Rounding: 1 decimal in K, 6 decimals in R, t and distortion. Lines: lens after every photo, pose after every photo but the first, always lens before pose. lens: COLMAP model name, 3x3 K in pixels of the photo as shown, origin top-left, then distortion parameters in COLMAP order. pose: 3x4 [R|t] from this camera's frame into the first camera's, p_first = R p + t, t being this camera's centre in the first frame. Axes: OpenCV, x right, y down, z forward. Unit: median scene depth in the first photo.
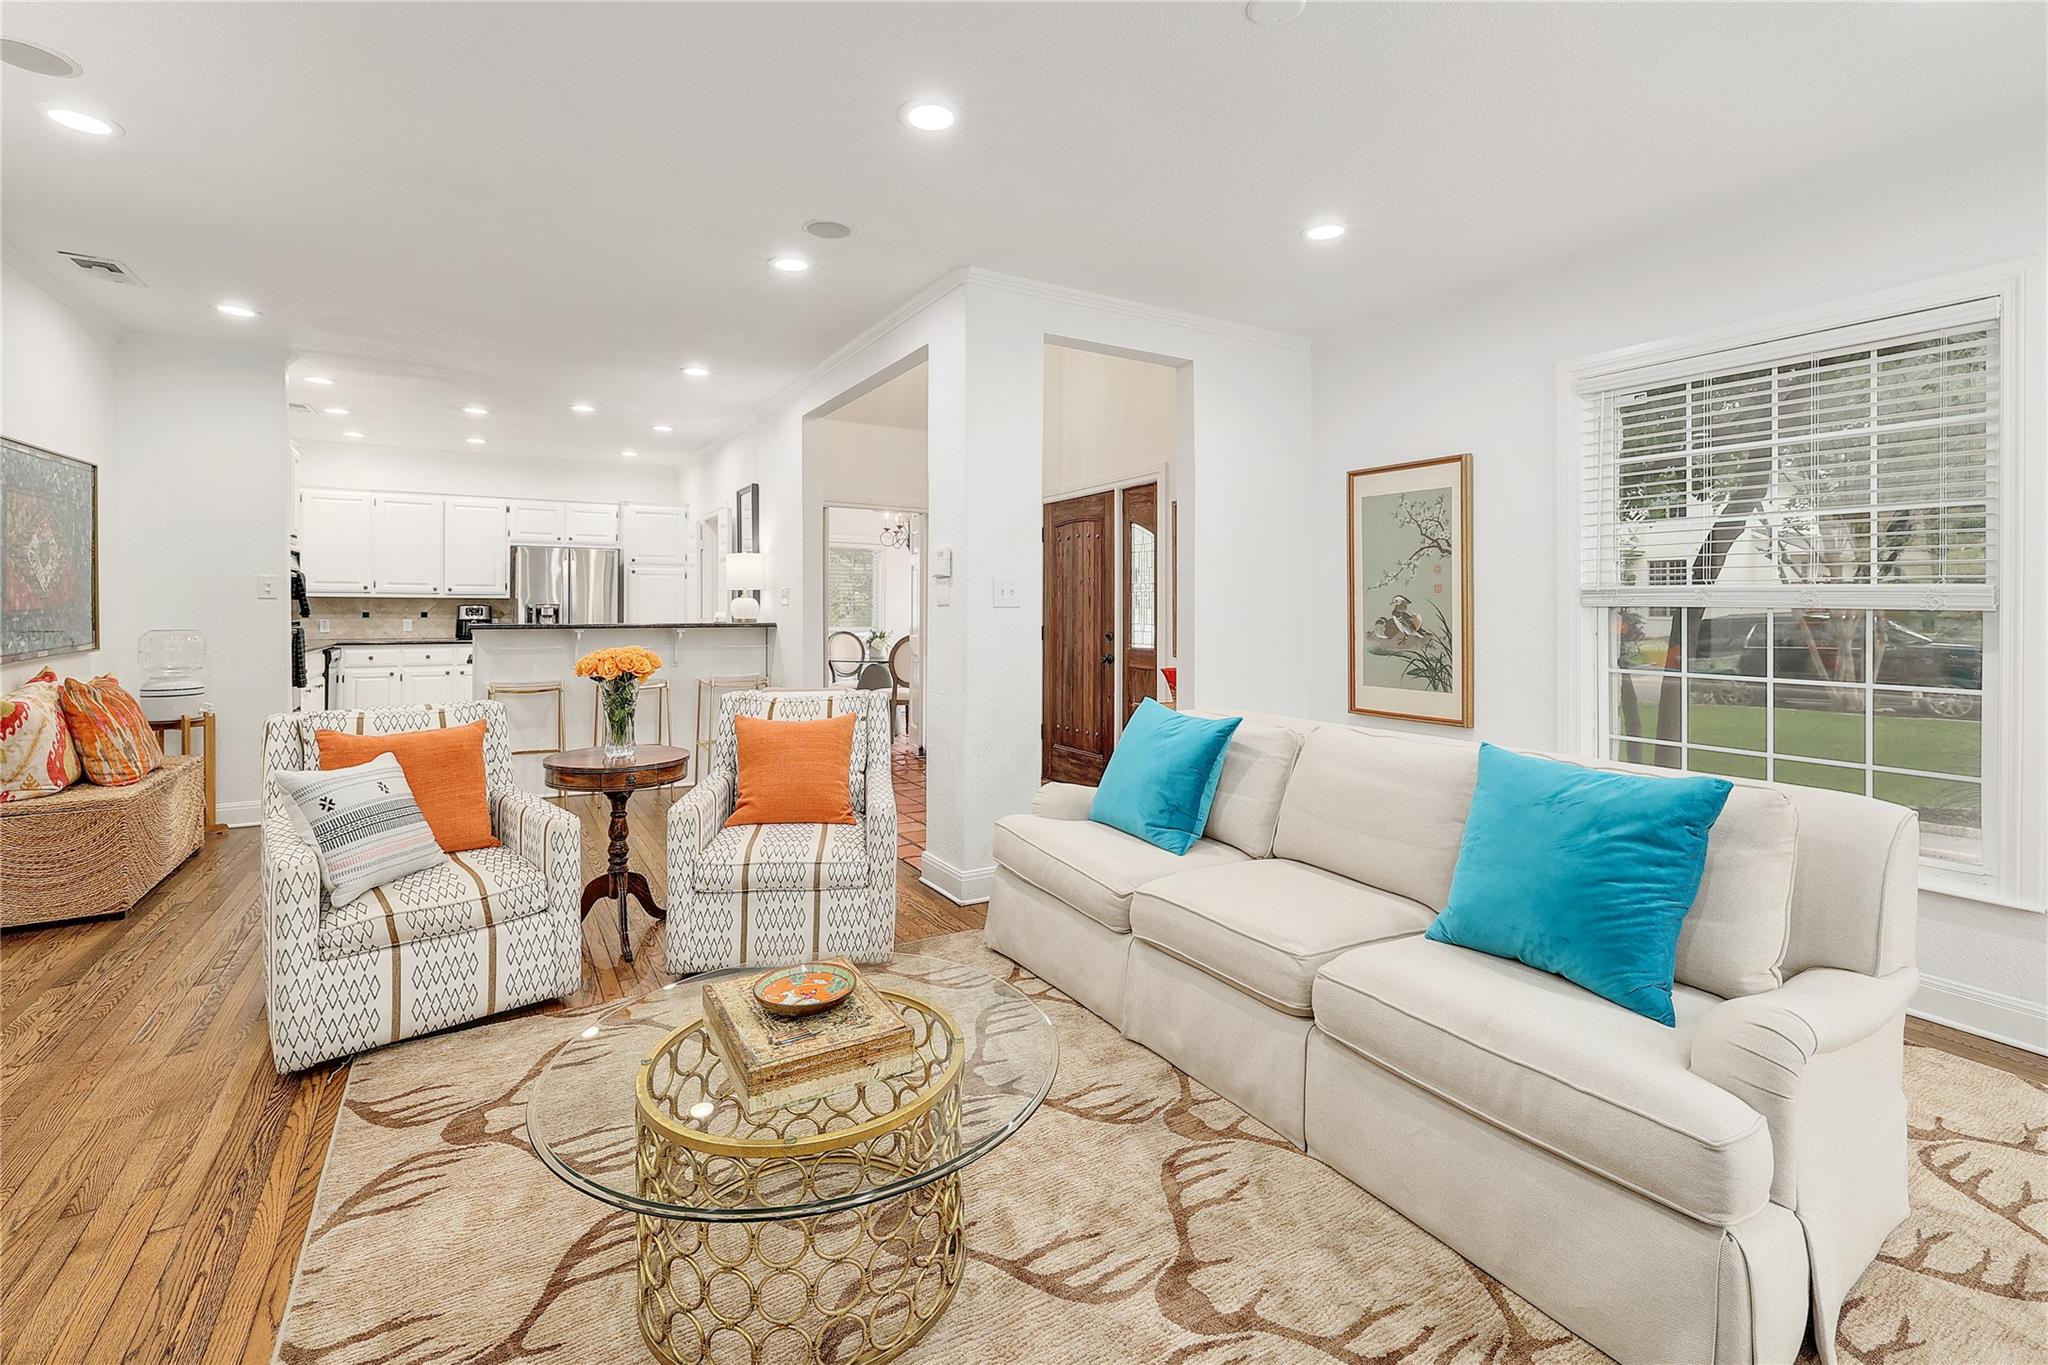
lens RADIAL K [[905.2, 0, 1029.2], [0, 905.2, 606.7], [0, 0, 1]] dist [-0.004980, 0.001628]
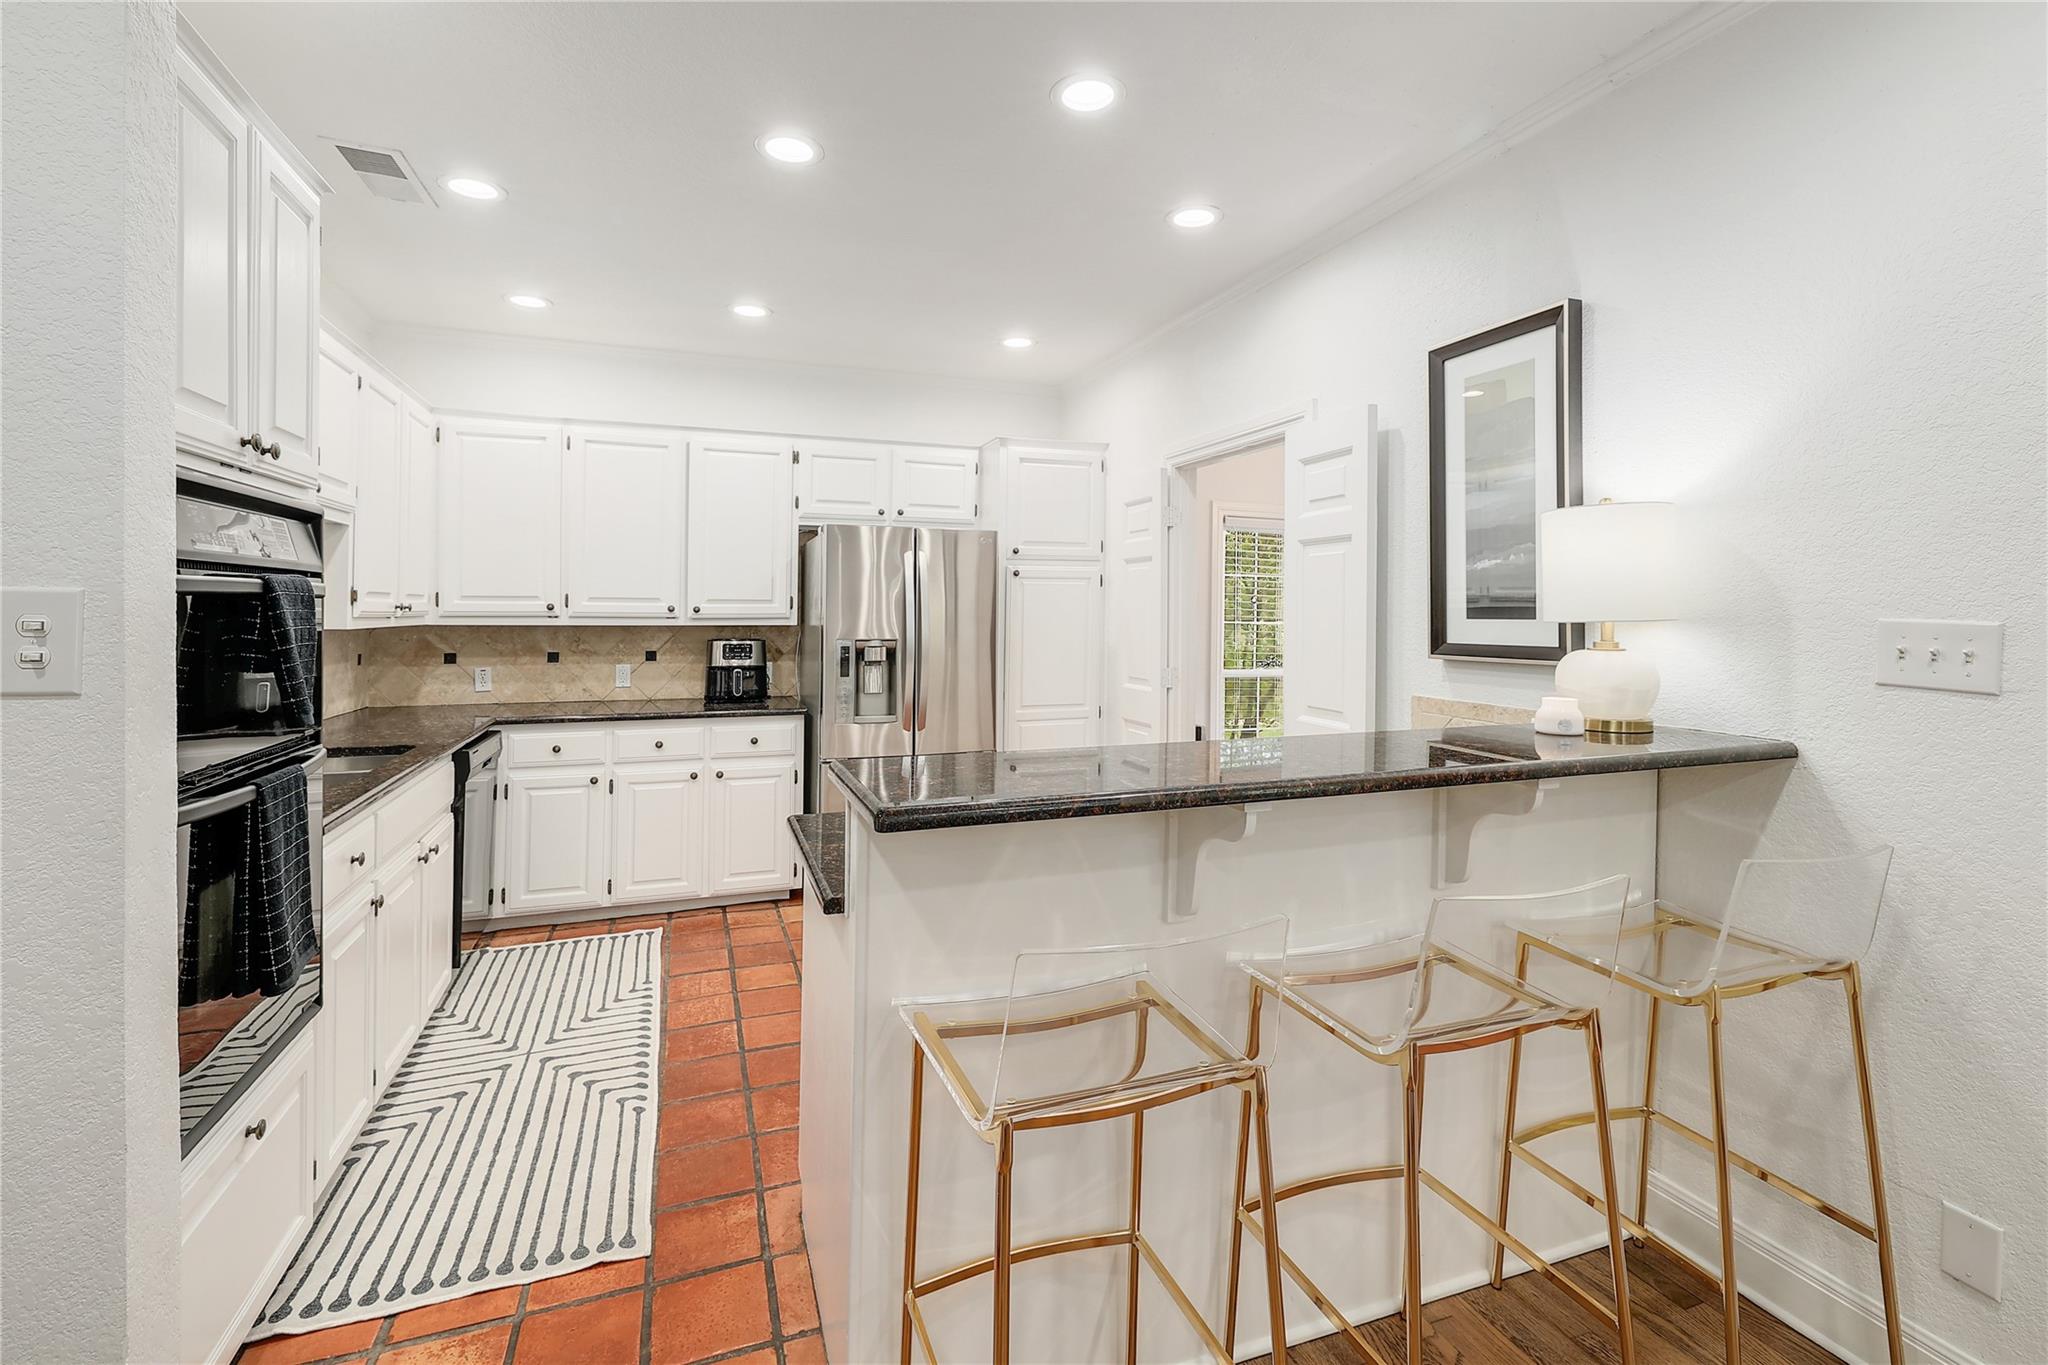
lens RADIAL K [[905.2, 0, 1017.3], [0, 905.2, 597.4], [0, 0, 1]] dist [-0.004980, 0.001628]
pose [[0.981530, -0.002064, -0.191298, -0.439387], [-0.000791, 0.999890, -0.014844, -0.022764], [0.191308, 0.014721, 0.981420, 0.638932]]
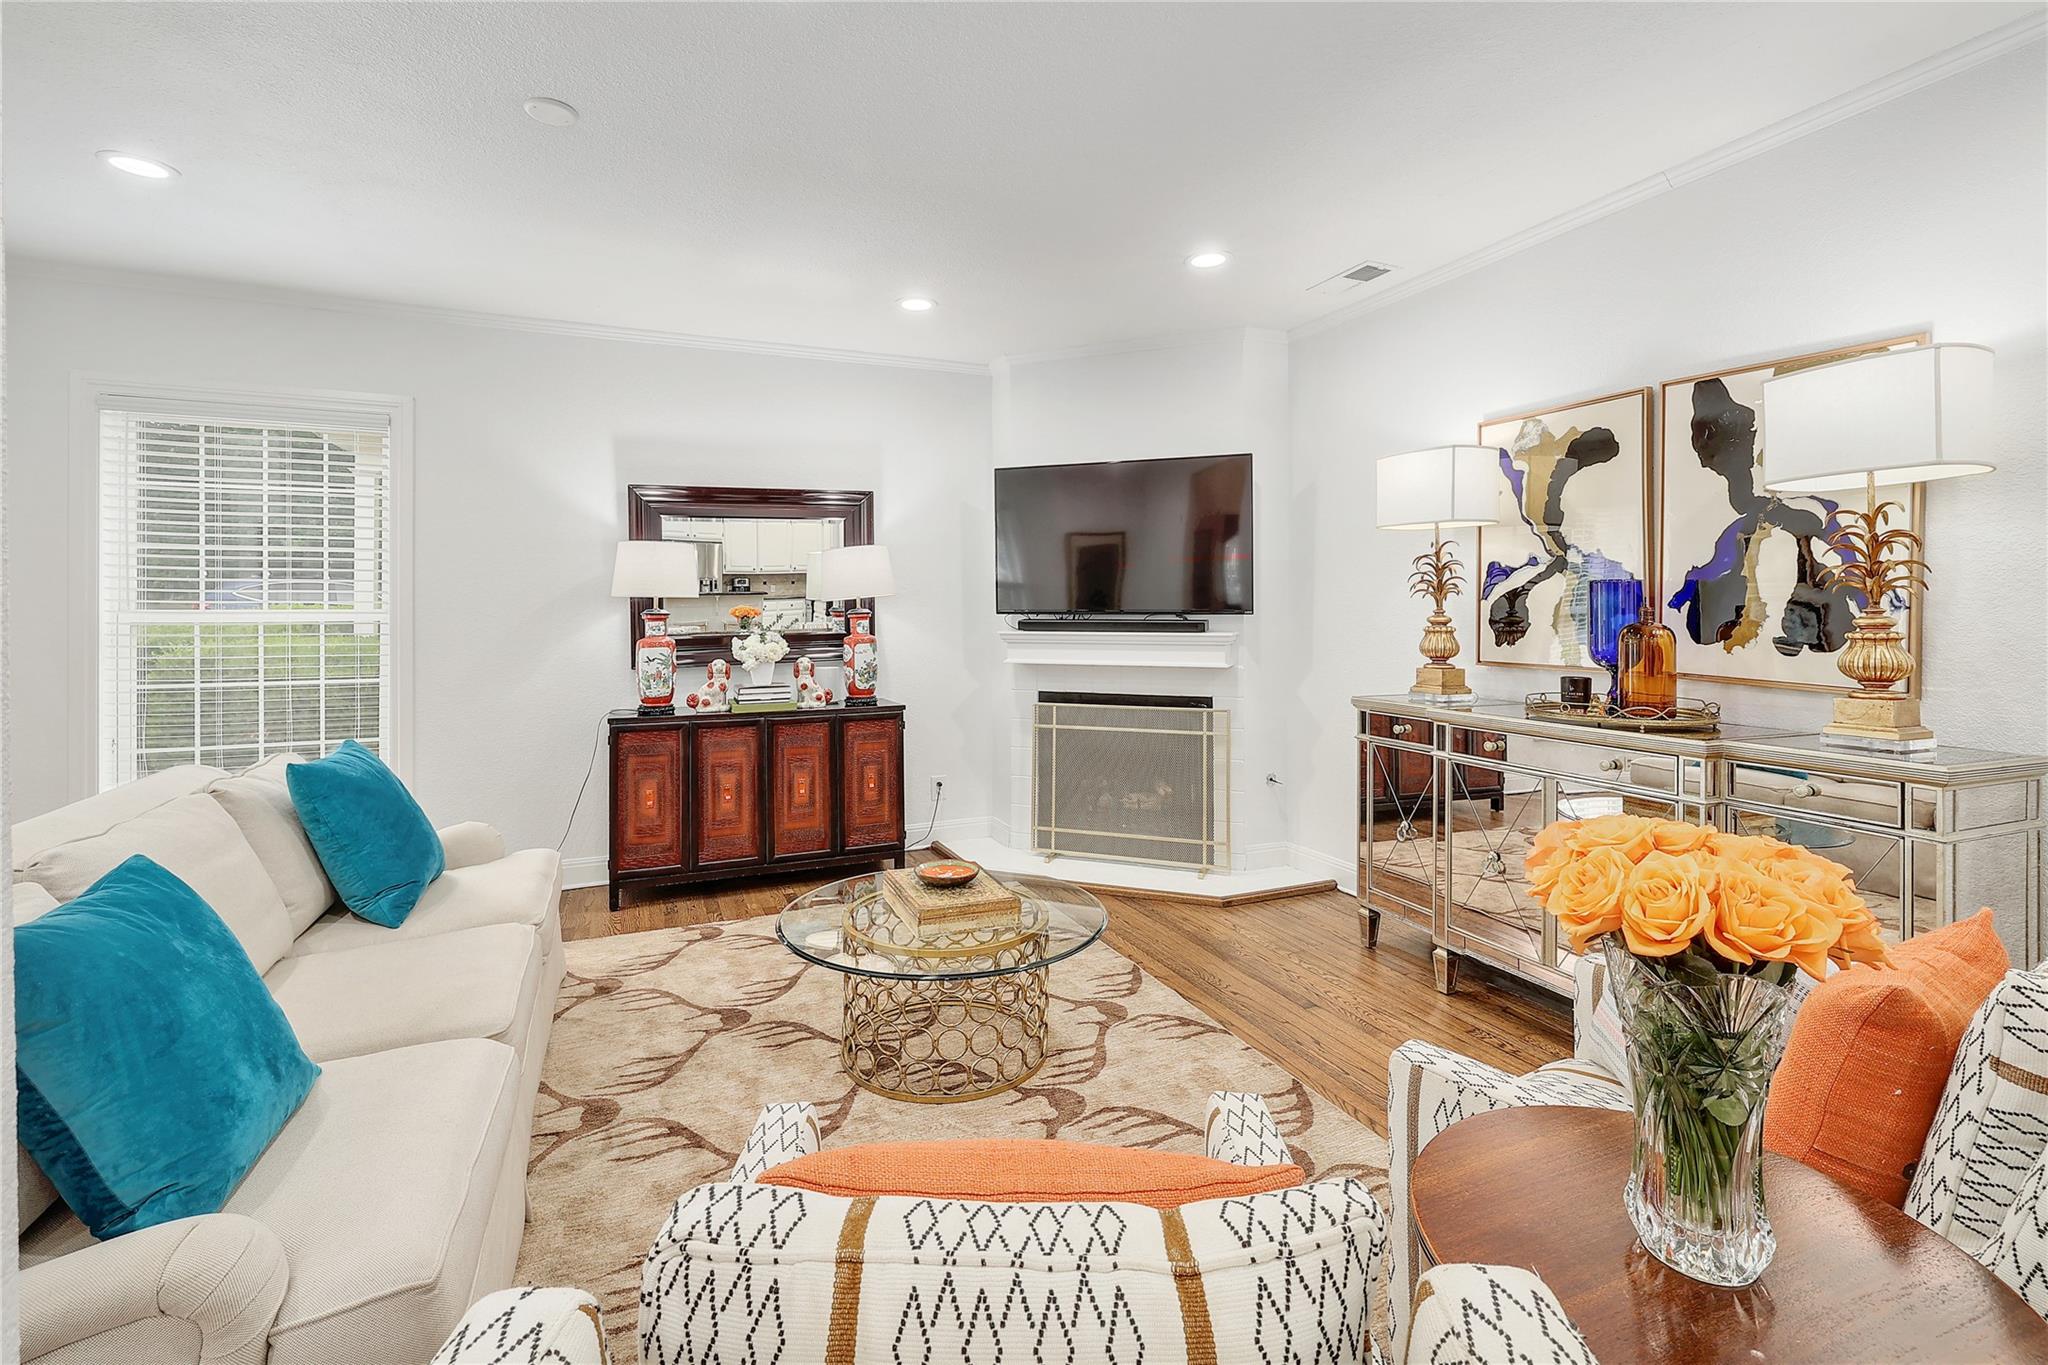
lens RADIAL K [[905.2, 0, 1028.8], [0, 905.2, 606.0], [0, 0, 1]] dist [-0.004980, 0.001628]
pose [[-0.990303, 0.000679, 0.138920, -0.156237], [0.001685, 0.999973, 0.007128, -0.010820], [-0.138911, 0.007293, -0.990278, 0.651577]]
